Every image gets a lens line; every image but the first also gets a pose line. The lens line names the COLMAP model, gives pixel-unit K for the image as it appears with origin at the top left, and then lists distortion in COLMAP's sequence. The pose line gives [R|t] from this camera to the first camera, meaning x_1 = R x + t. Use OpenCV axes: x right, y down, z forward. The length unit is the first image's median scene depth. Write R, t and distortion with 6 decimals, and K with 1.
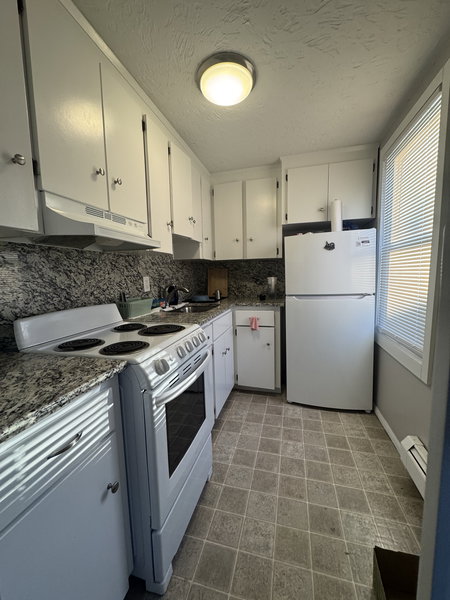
lens RADIAL K [[241.1, 0, 225.4], [0, 241.1, 298.7], [0, 0, 1]] dist [-0.002435, 0.000055]
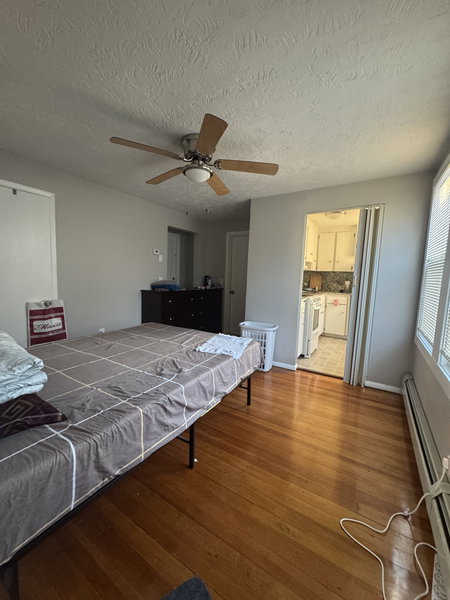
lens RADIAL K [[241.1, 0, 224.8], [0, 241.1, 299.2], [0, 0, 1]] dist [-0.002435, 0.000055]
pose [[0.953438, 0.085549, -0.289201, -0.321872], [-0.088873, 0.996042, 0.001645, 0.253473], [0.288197, 0.024133, 0.957267, -2.063089]]
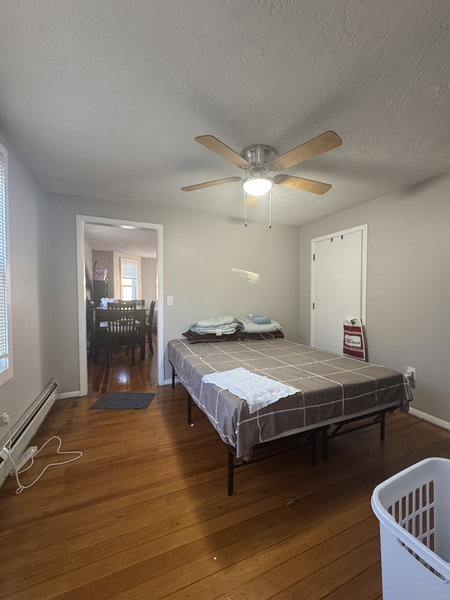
lens RADIAL K [[241.1, 0, 224.3], [0, 241.1, 299.2], [0, 0, 1]] dist [-0.002435, 0.000055]
pose [[-0.785839, 0.038603, -0.617226, 1.241198], [-0.042579, 0.992304, 0.116272, -0.750622], [0.616964, 0.117652, -0.778147, 7.472329]]
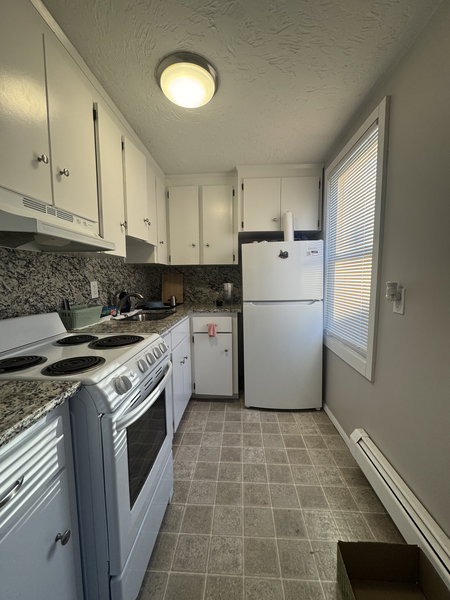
lens RADIAL K [[241.1, 0, 226.2], [0, 241.1, 298.7], [0, 0, 1]] dist [-0.002435, 0.000055]
pose [[0.978170, -0.002506, 0.207793, -0.046137], [0.006881, 0.999770, -0.020334, -0.008020], [-0.207694, 0.021320, 0.977962, 0.031498]]
